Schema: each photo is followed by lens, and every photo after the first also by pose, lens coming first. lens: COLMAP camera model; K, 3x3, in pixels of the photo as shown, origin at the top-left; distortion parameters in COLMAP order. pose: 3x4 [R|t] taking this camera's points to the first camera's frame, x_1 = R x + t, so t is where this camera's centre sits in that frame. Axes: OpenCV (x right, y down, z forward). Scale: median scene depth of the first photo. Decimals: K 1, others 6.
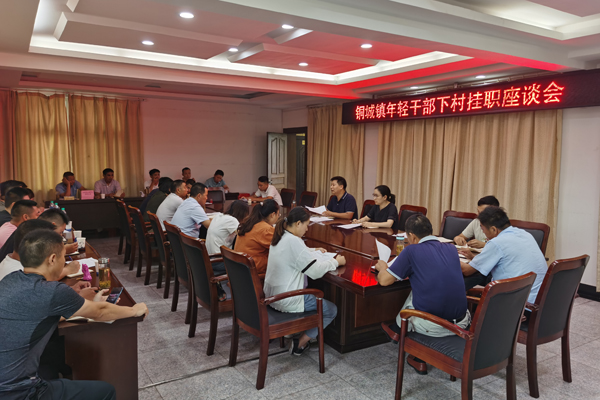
lens RADIAL K [[466.5, 0, 300.0], [0, 466.5, 200.0], [0, 0, 1]] dist [0.070520, -0.003993]
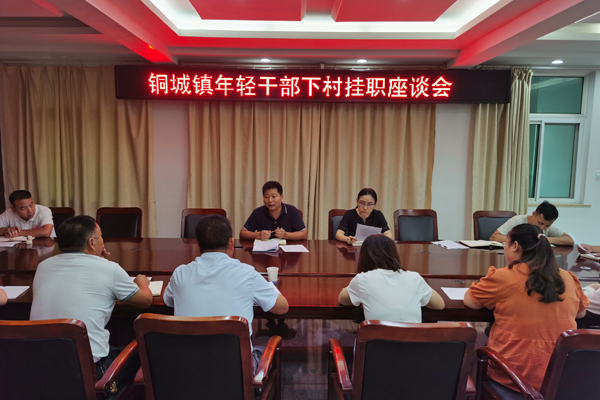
lens RADIAL K [[466.5, 0, 300.0], [0, 466.5, 200.0], [0, 0, 1]] dist [0.070520, -0.003993]
pose [[0.549054, -0.094803, 0.830392, -0.445118], [0.079022, 0.994984, 0.061345, -0.057865], [-0.832043, 0.031937, 0.553792, 0.593811]]
